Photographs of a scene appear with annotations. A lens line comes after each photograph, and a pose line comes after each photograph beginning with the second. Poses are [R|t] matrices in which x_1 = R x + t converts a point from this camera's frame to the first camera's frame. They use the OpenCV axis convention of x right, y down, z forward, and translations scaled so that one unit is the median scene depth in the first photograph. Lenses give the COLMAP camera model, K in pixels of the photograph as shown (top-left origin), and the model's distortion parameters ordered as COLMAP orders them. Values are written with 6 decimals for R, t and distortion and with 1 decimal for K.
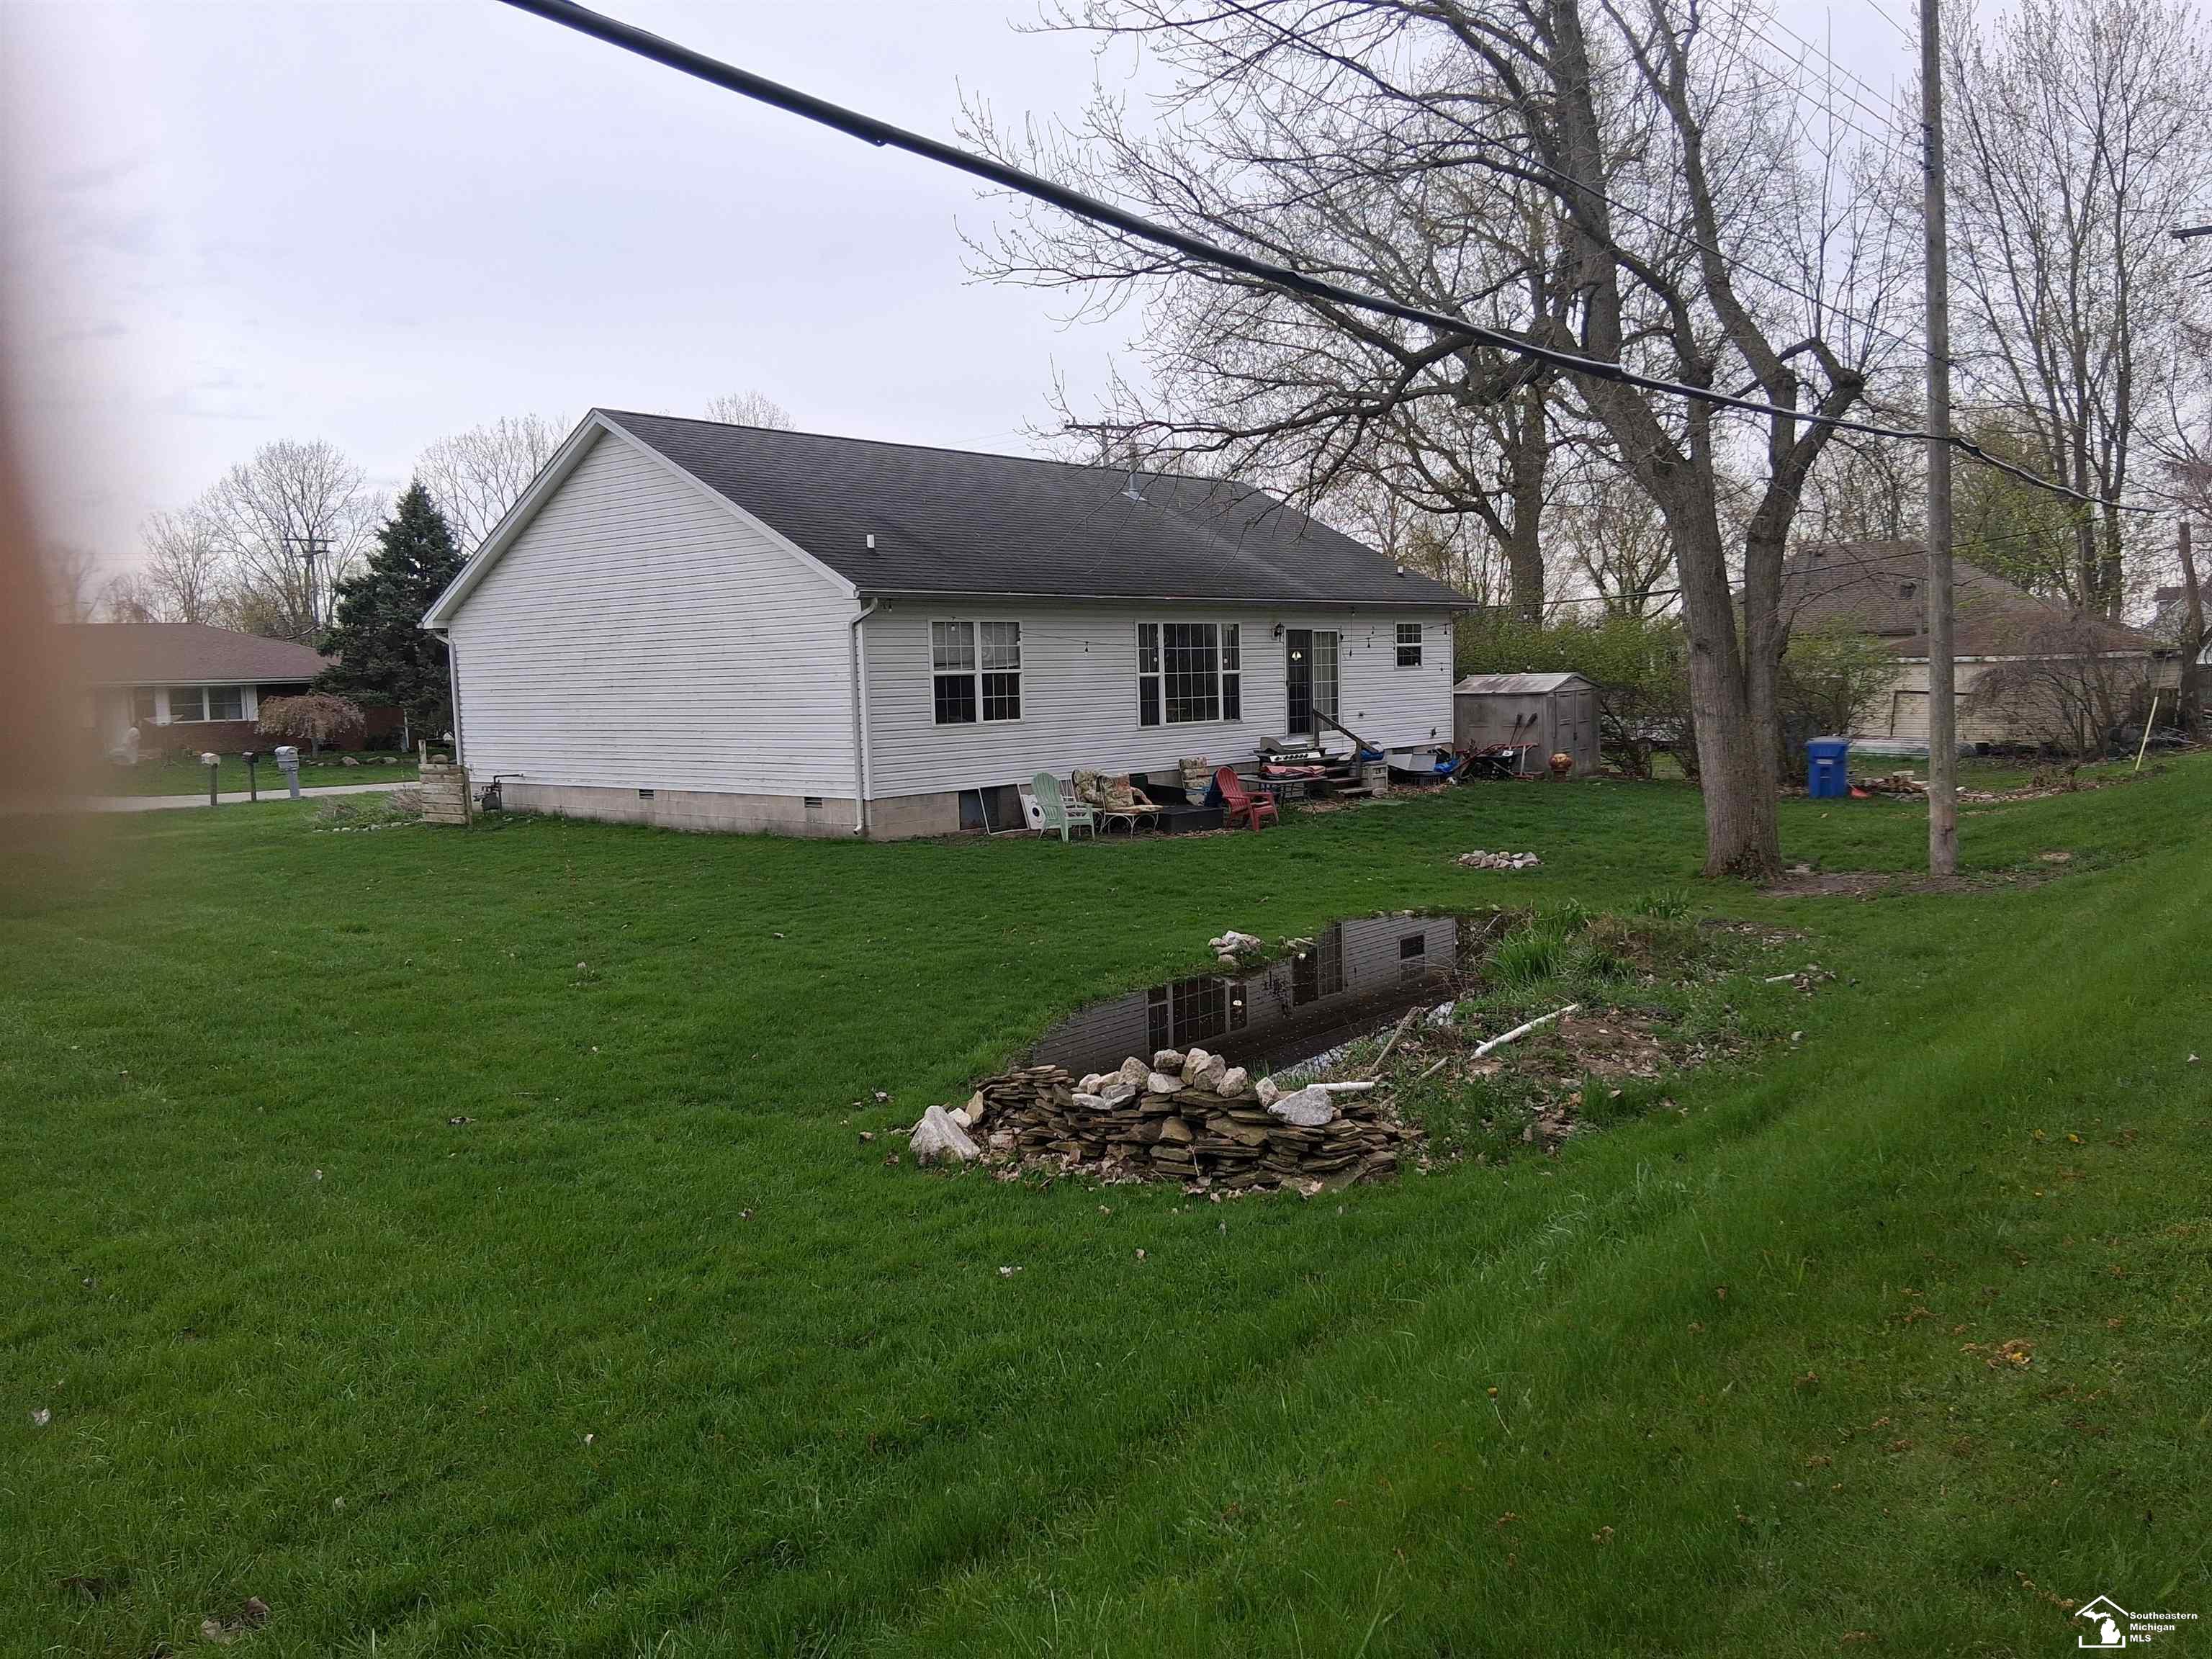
lens RADIAL K [[1664.8, 0, 1110.8], [0, 1664.8, 832.8], [0, 0, 1]] dist [0.114351, -0.189326]
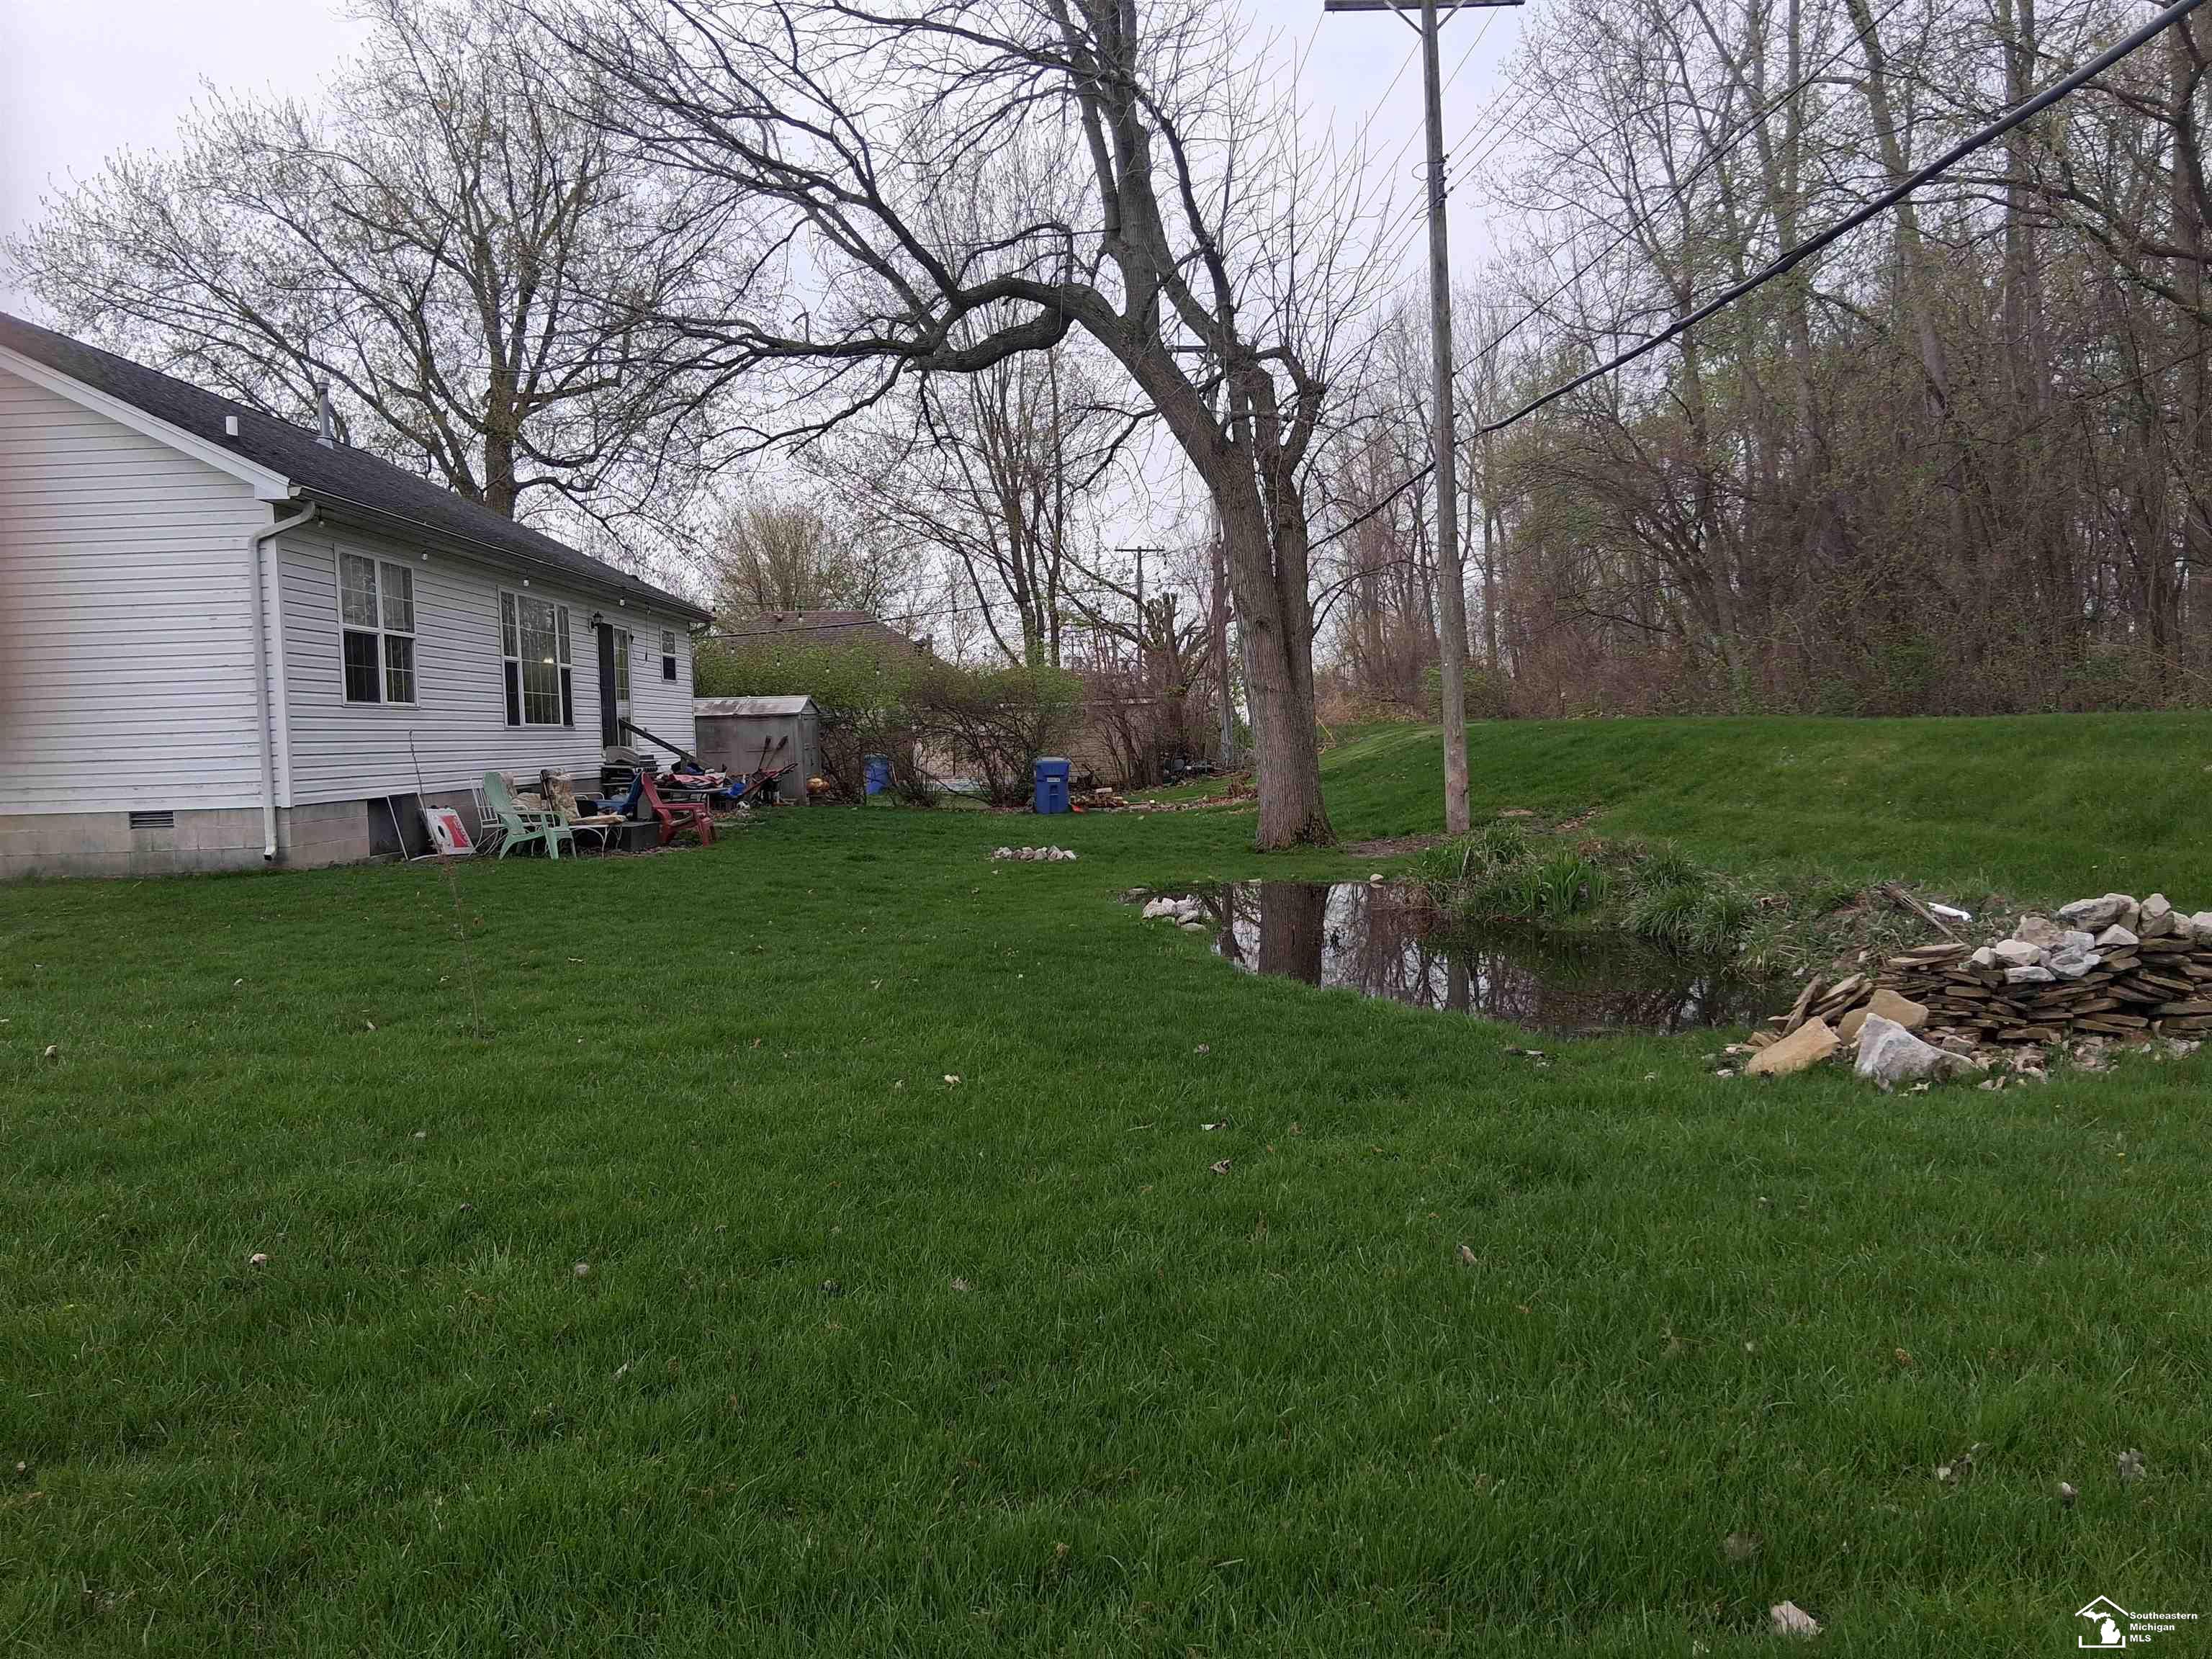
lens RADIAL K [[1664.8, 0, 1110.8], [0, 1664.8, 832.8], [0, 0, 1]] dist [0.114351, -0.189326]
pose [[0.736207, -0.034560, 0.675873, -0.339991], [0.074304, 0.996785, -0.029969, 0.033101], [-0.672664, 0.072283, 0.736409, 0.269498]]
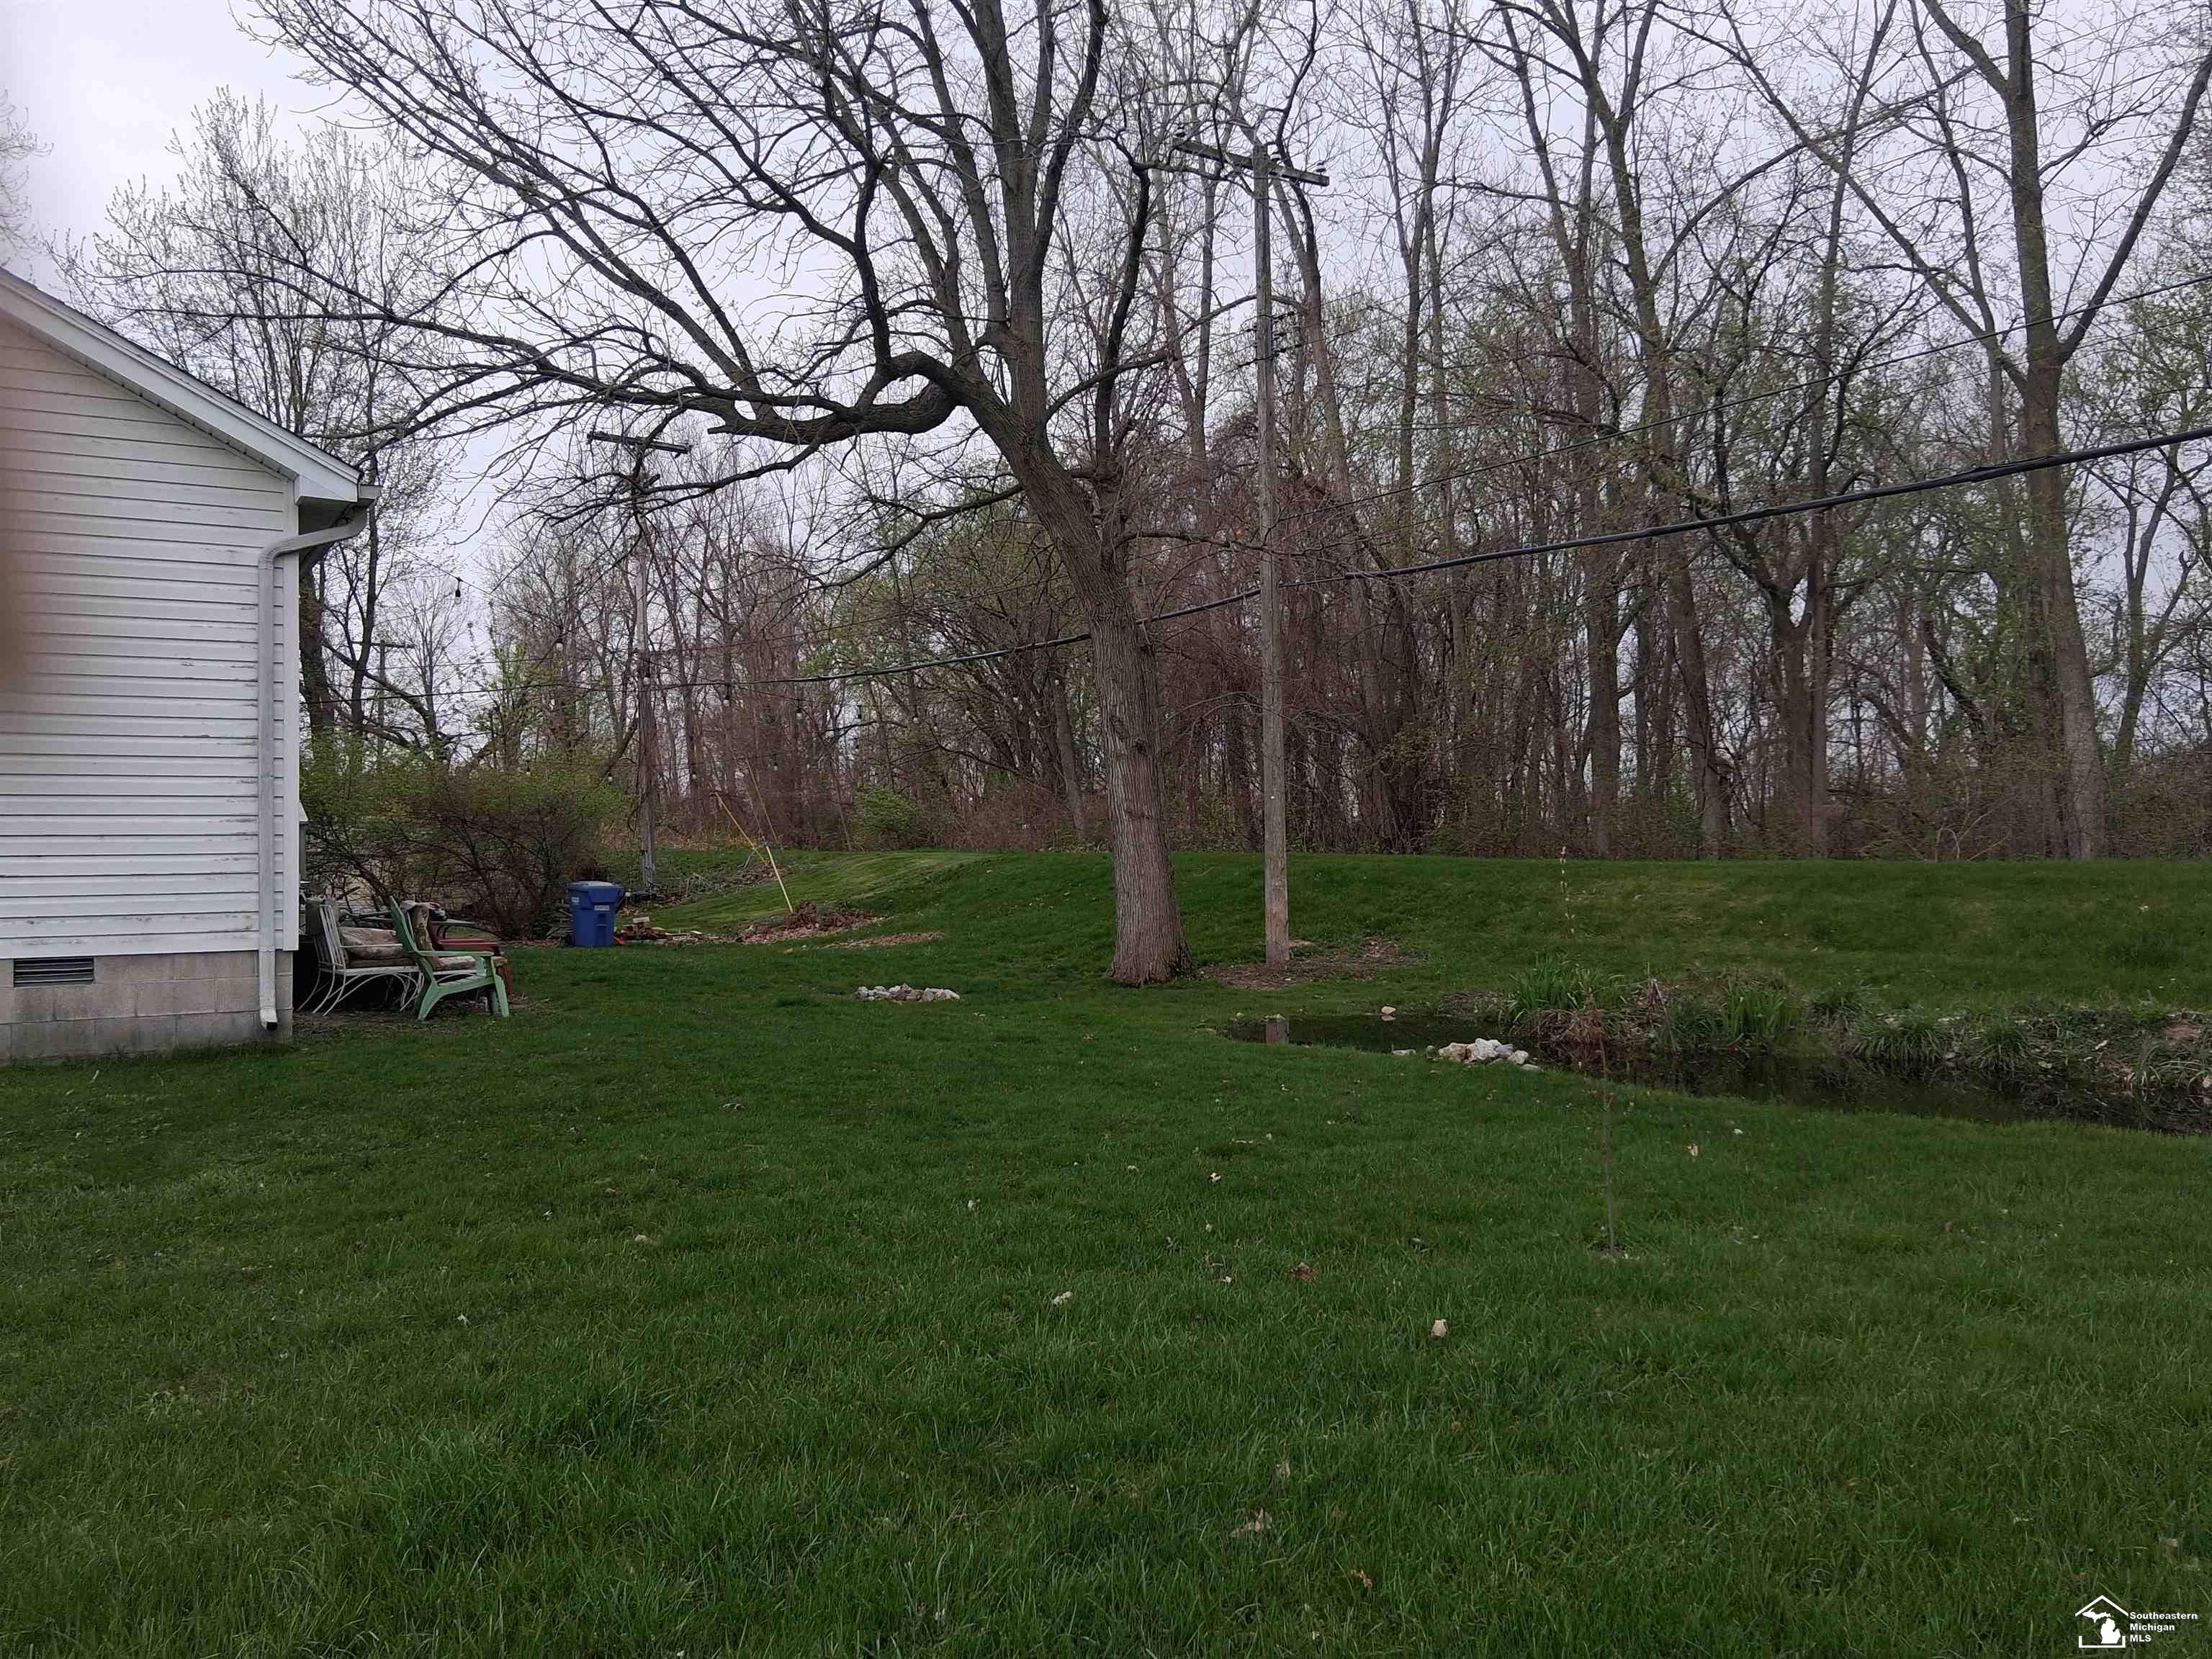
lens RADIAL K [[1664.8, 0, 1110.8], [0, 1664.8, 832.8], [0, 0, 1]] dist [0.114351, -0.189326]
pose [[0.280245, 0.032294, 0.959385, -0.491372], [0.090986, 0.994041, -0.060038, -0.003558], [-0.955607, 0.104116, 0.275637, 0.627466]]
